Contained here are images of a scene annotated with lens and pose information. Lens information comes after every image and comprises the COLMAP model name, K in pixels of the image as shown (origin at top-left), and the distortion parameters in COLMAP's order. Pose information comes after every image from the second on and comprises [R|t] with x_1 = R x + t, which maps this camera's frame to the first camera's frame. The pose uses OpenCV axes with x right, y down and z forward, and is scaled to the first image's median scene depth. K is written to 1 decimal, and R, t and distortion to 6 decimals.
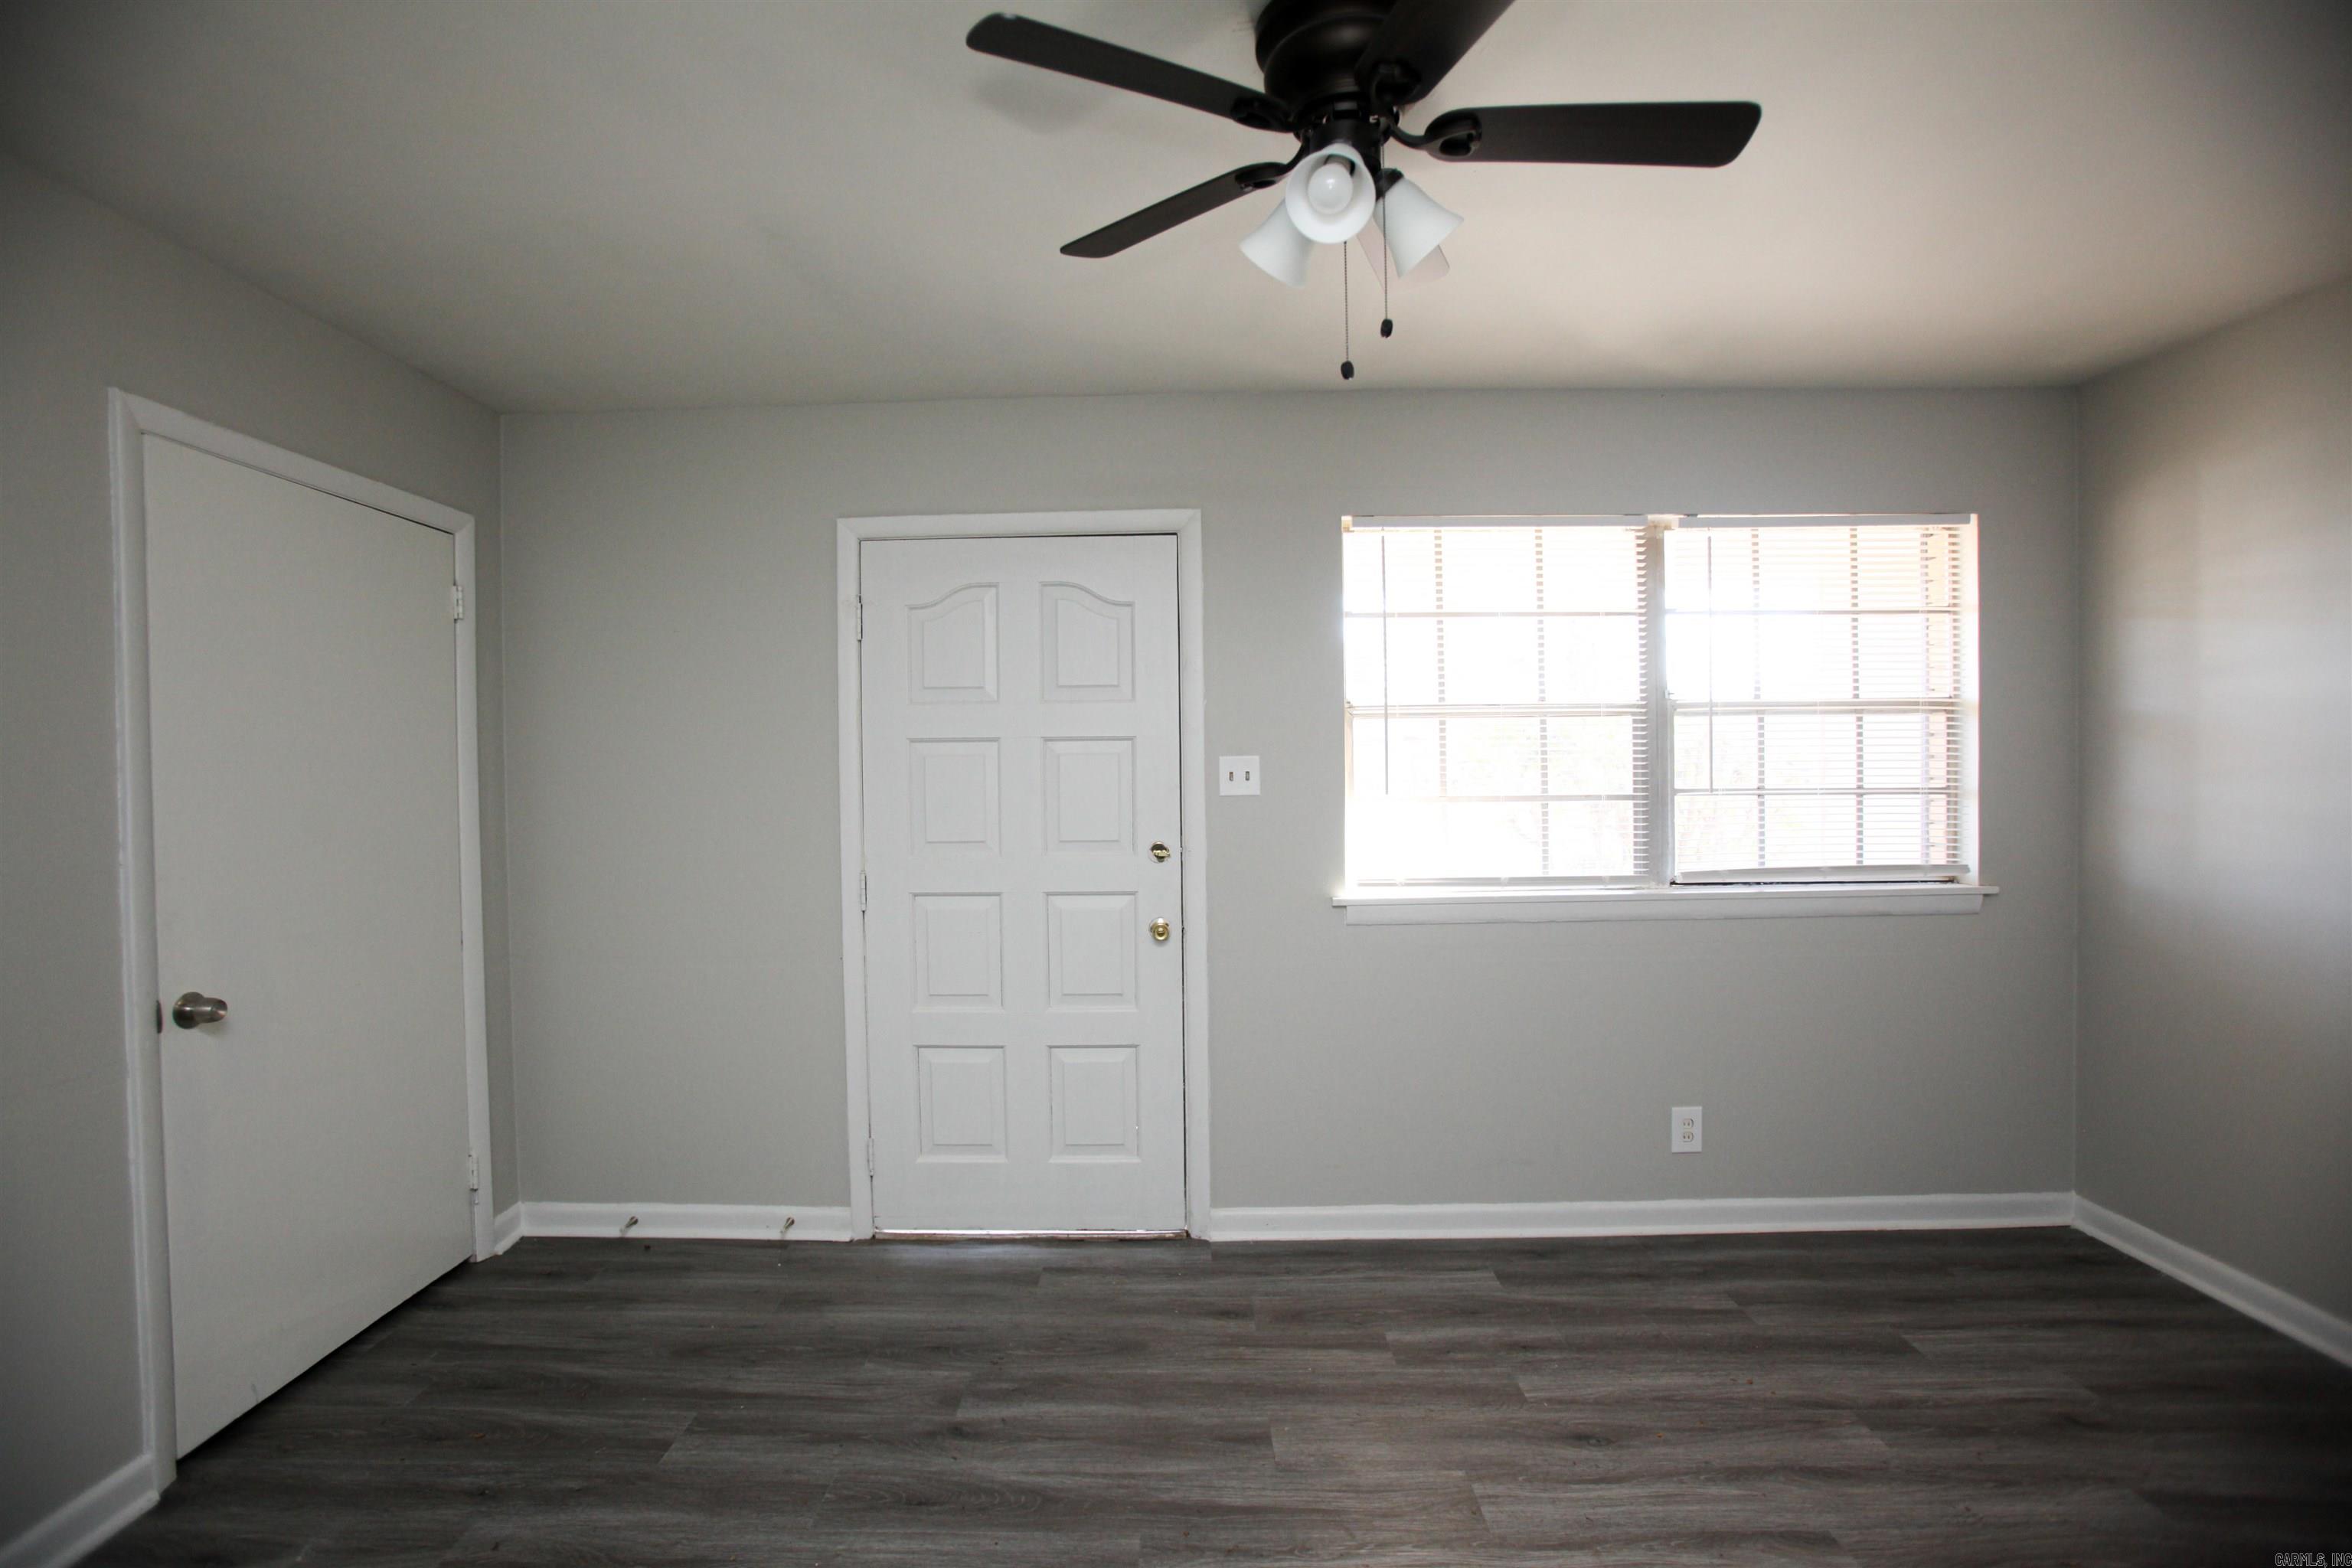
lens RADIAL K [[1084.5, 0, 1154.1], [0, 1084.5, 778.2], [0, 0, 1]] dist [-0.081551, 0.033070]
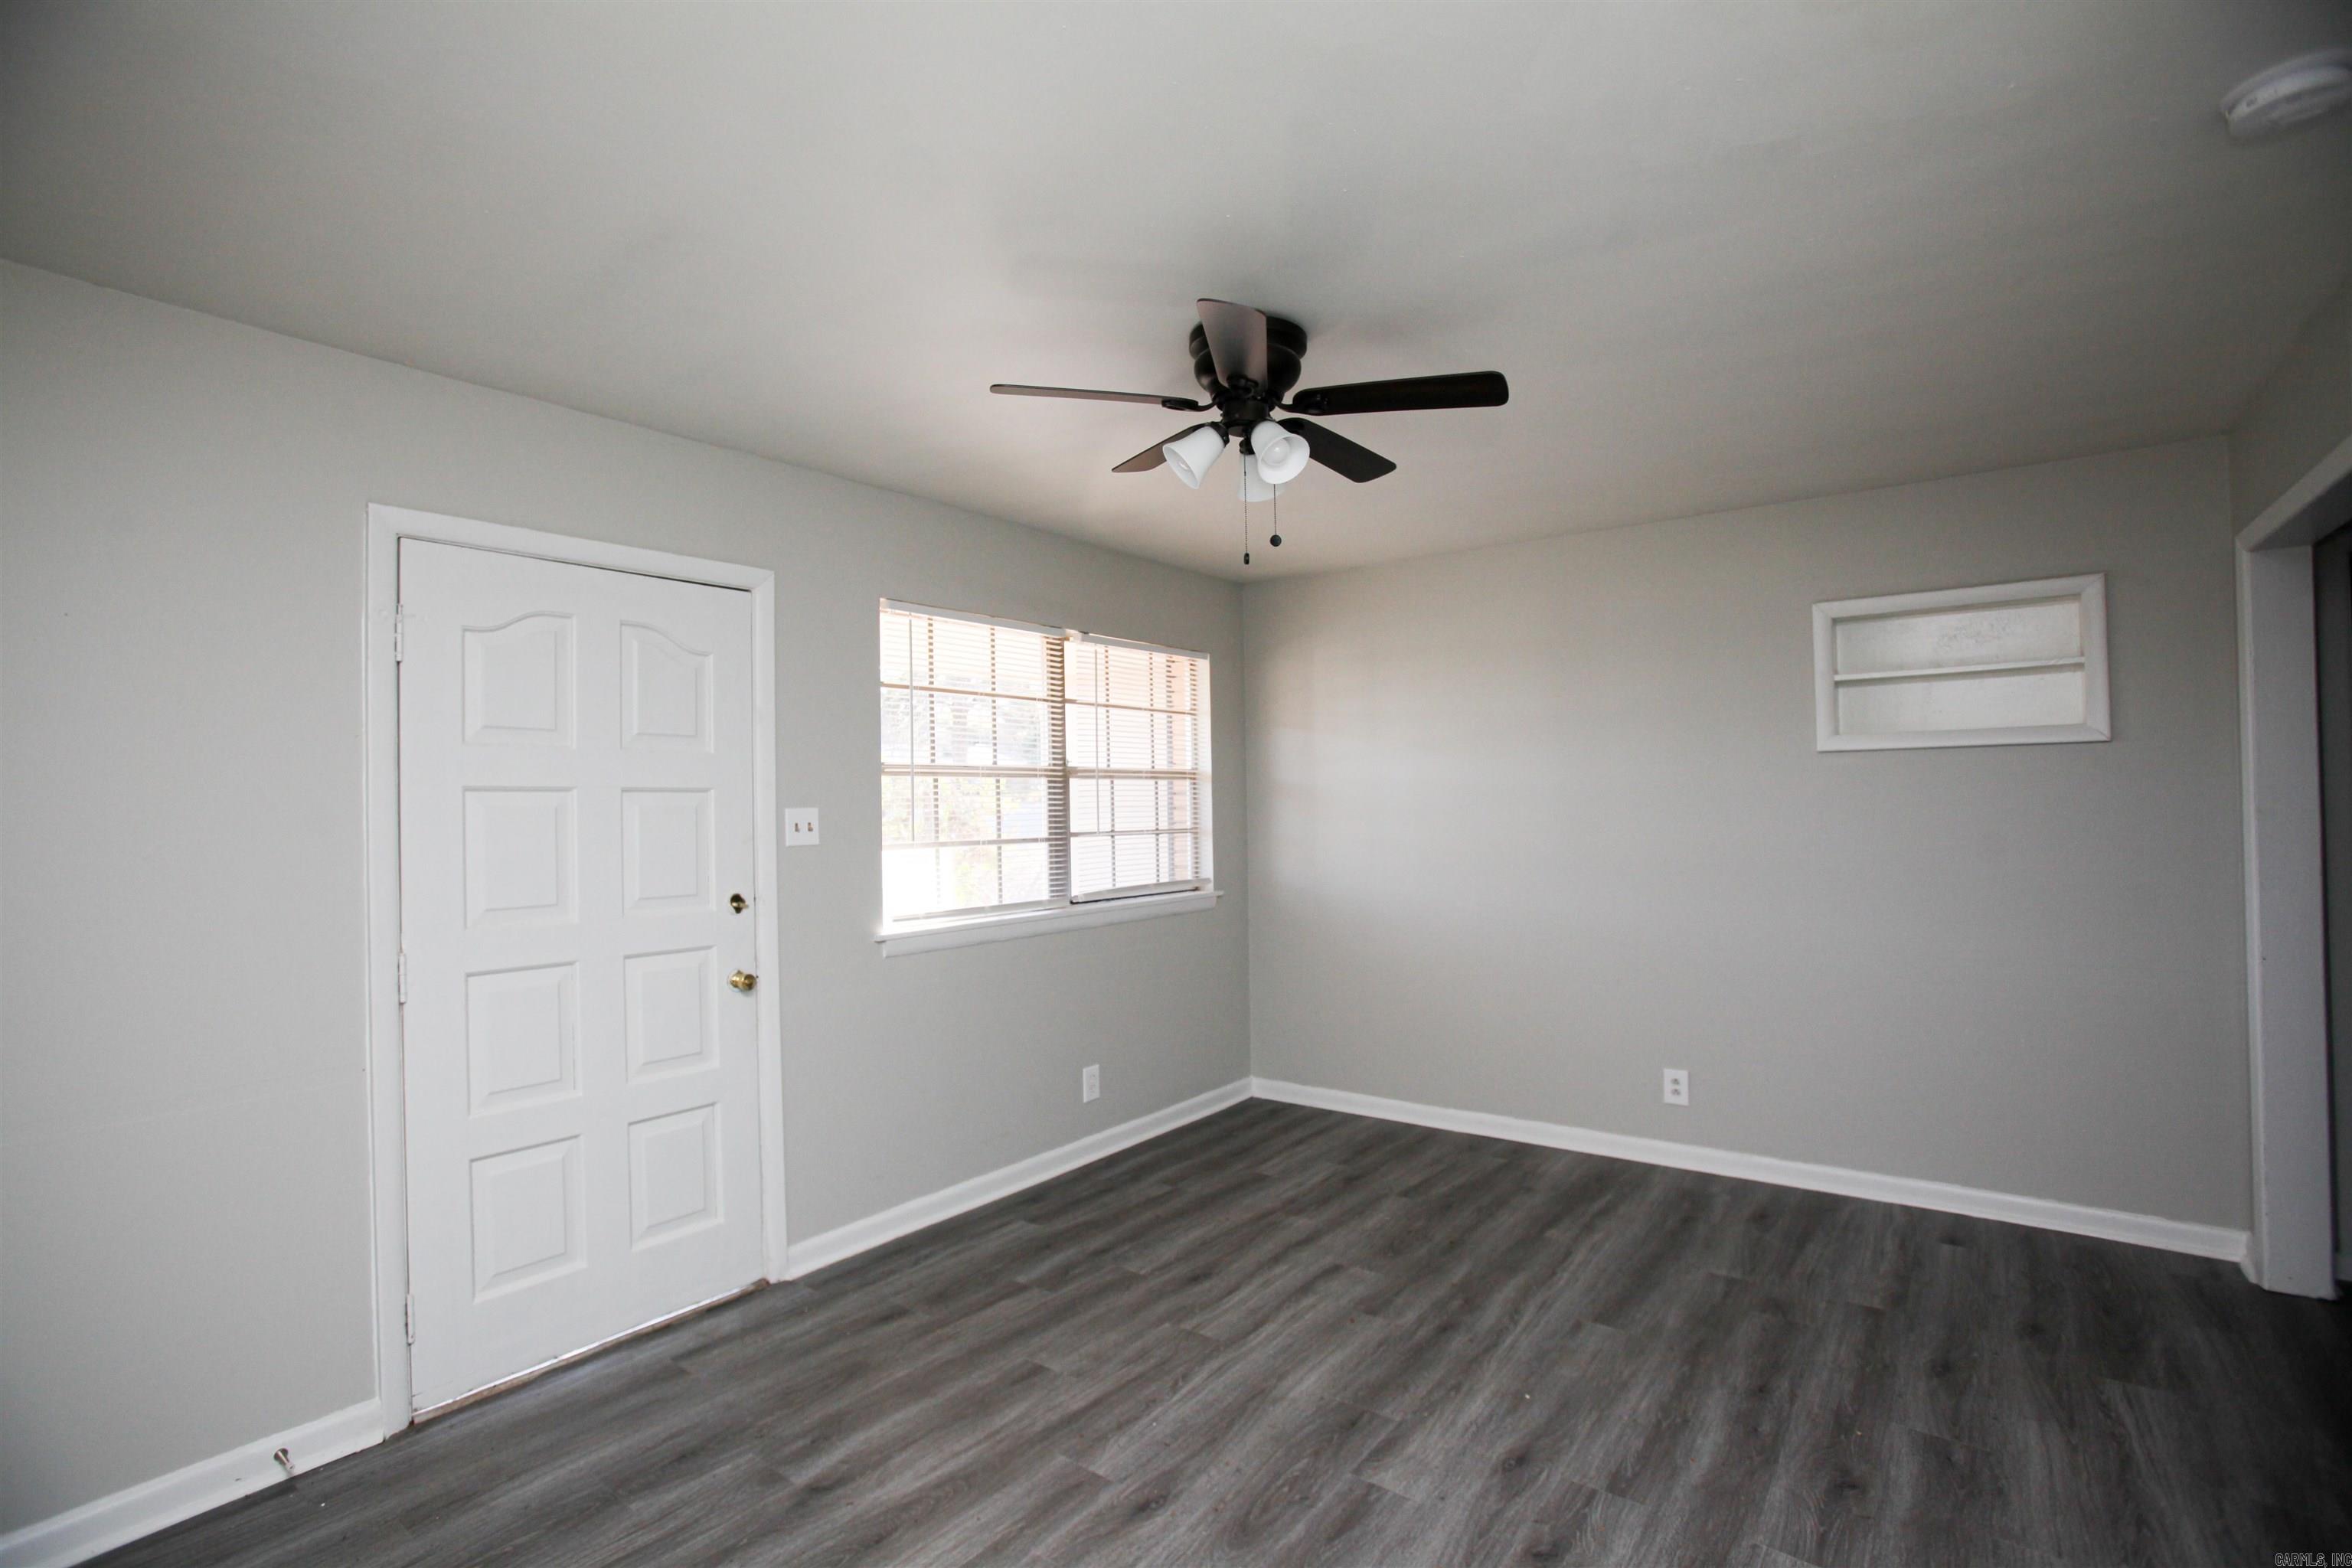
lens RADIAL K [[1084.5, 0, 1154.1], [0, 1084.5, 778.2], [0, 0, 1]] dist [-0.081551, 0.033070]
pose [[0.597000, 0.021969, 0.801940, -0.572999], [0.014858, 0.999151, -0.038433, -0.004582], [-0.802103, 0.034860, 0.596167, 0.097415]]
